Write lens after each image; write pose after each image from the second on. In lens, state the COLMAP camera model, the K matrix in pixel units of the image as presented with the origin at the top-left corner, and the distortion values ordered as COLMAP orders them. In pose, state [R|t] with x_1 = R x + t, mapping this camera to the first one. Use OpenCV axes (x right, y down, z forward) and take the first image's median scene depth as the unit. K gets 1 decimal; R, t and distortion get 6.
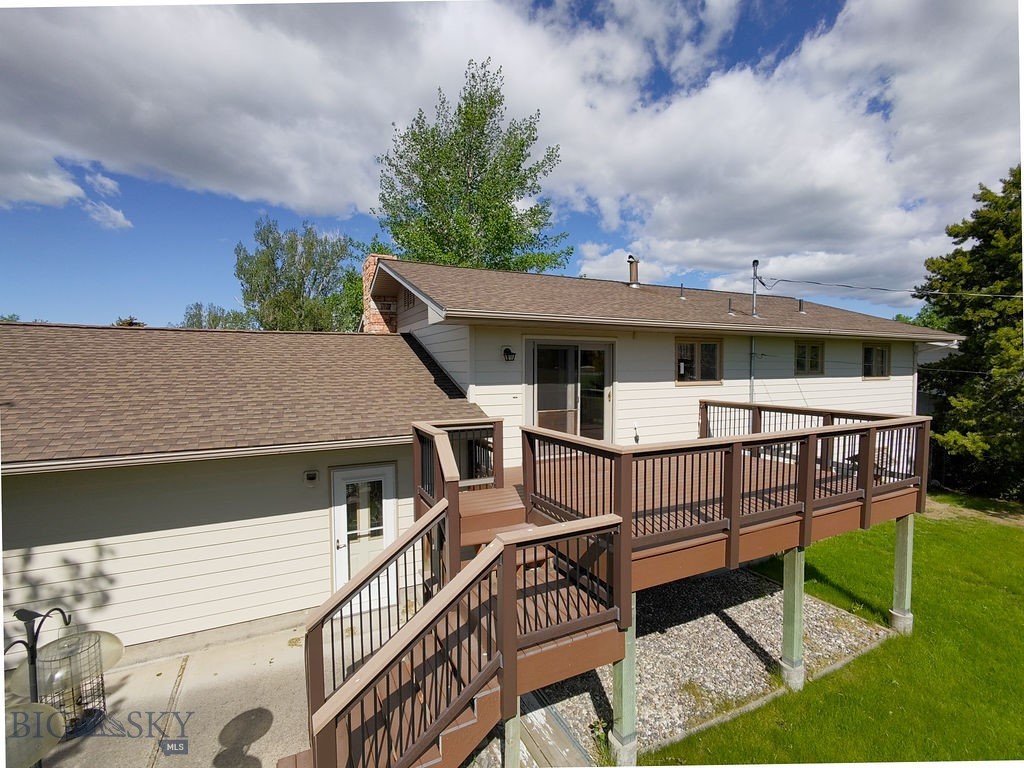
lens RADIAL K [[465.3, 0, 524.2], [0, 465.3, 392.9], [0, 0, 1]] dist [-0.008380, -0.001322]
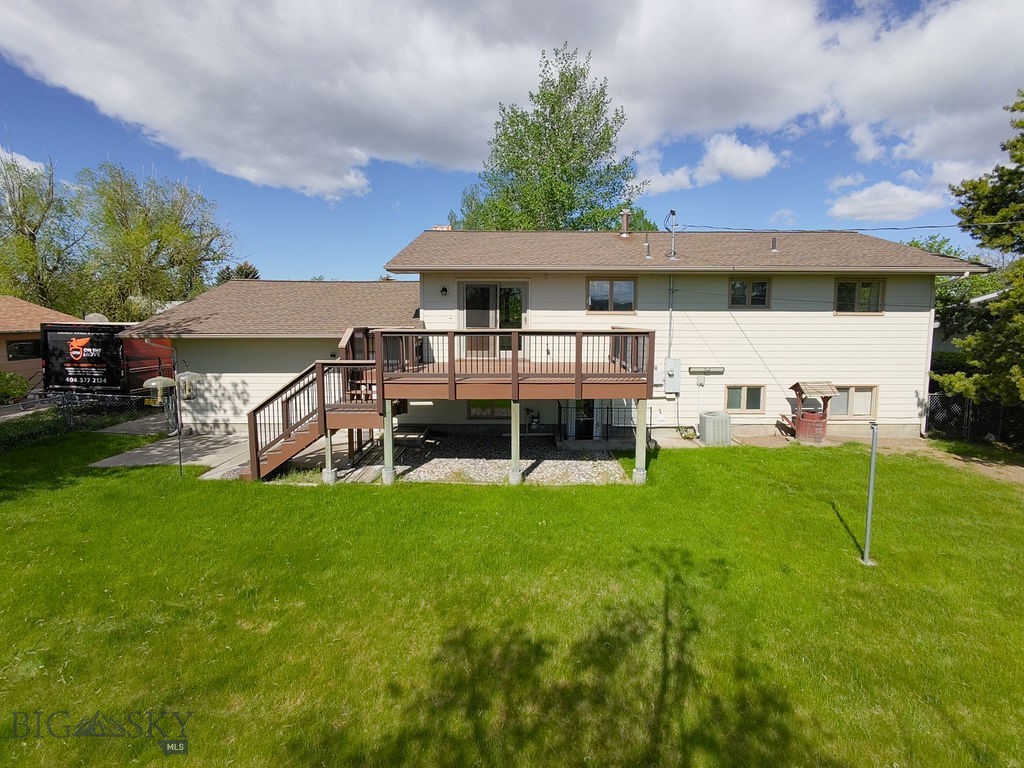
lens RADIAL K [[465.3, 0, 517.0], [0, 465.3, 366.6], [0, 0, 1]] dist [-0.008380, -0.001322]
pose [[0.899224, 0.054074, -0.434133, 0.724998], [-0.032102, 0.997812, 0.057790, 0.062434], [0.436309, -0.038030, 0.898993, -0.277236]]
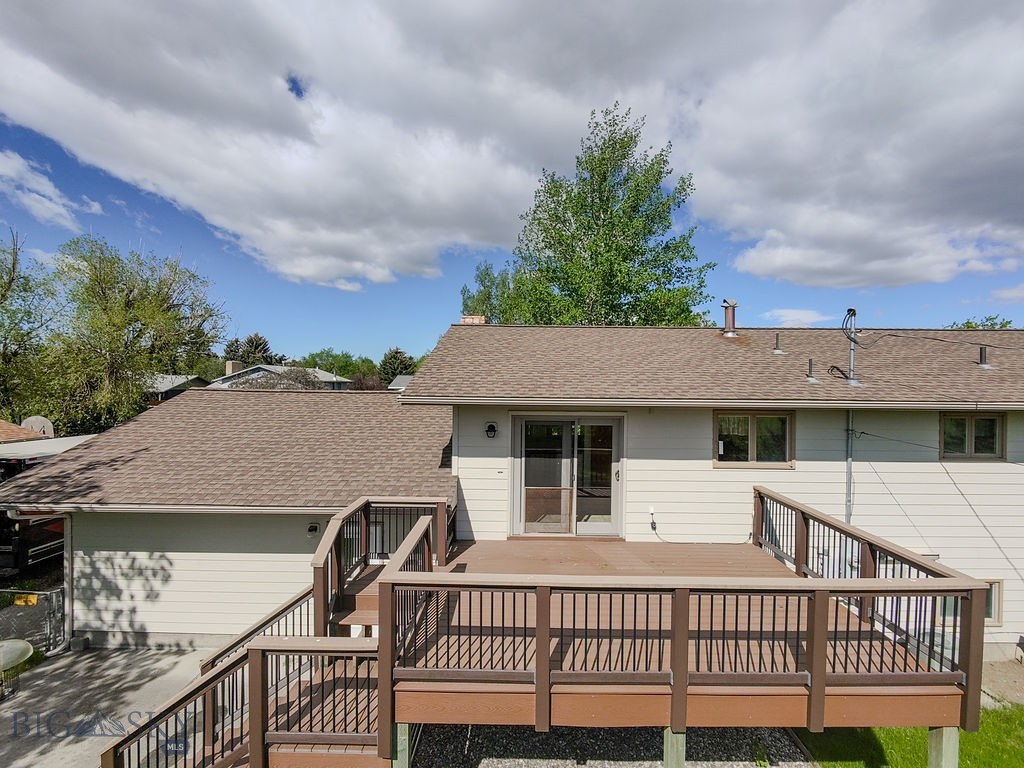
lens RADIAL K [[465.3, 0, 516.7], [0, 465.3, 391.0], [0, 0, 1]] dist [-0.008380, -0.001322]
pose [[0.892457, 0.018476, -0.450754, 0.380235], [-0.040034, 0.998463, -0.038339, -0.105842], [0.449353, 0.052261, 0.891824, 0.086423]]
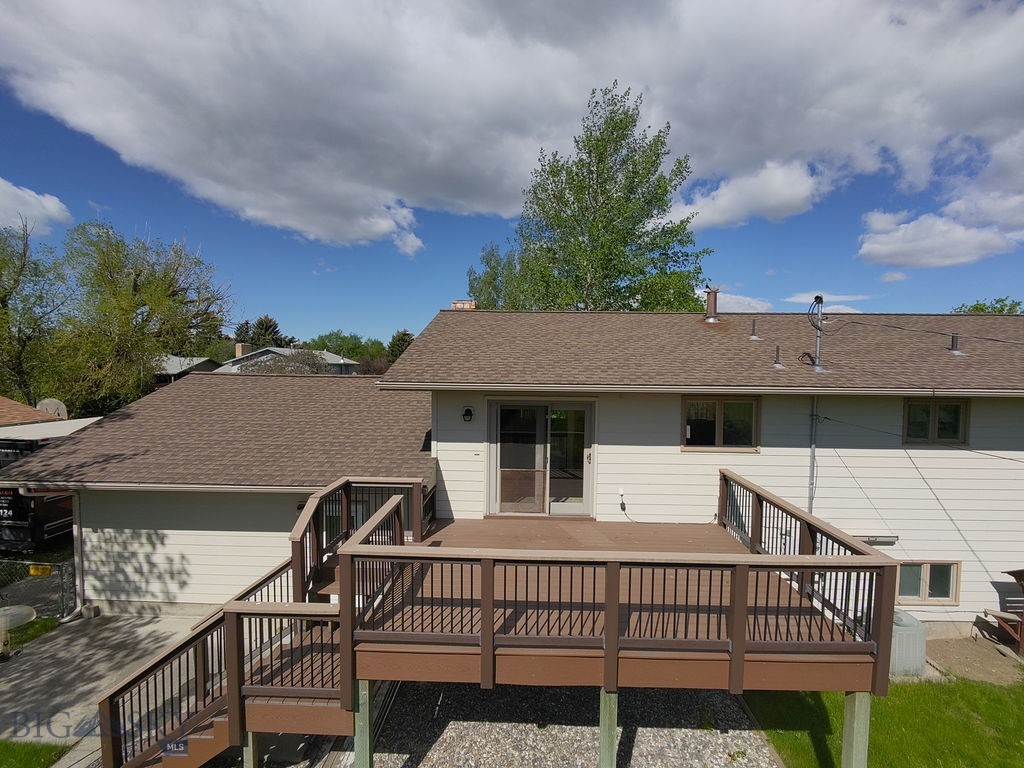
lens RADIAL K [[465.3, 0, 515.5], [0, 465.3, 389.5], [0, 0, 1]] dist [-0.008380, -0.001322]
pose [[0.882261, 0.036292, -0.469359, 0.450634], [-0.041835, 0.999124, -0.001382, -0.115225], [0.468897, 0.020855, 0.883006, 0.083824]]
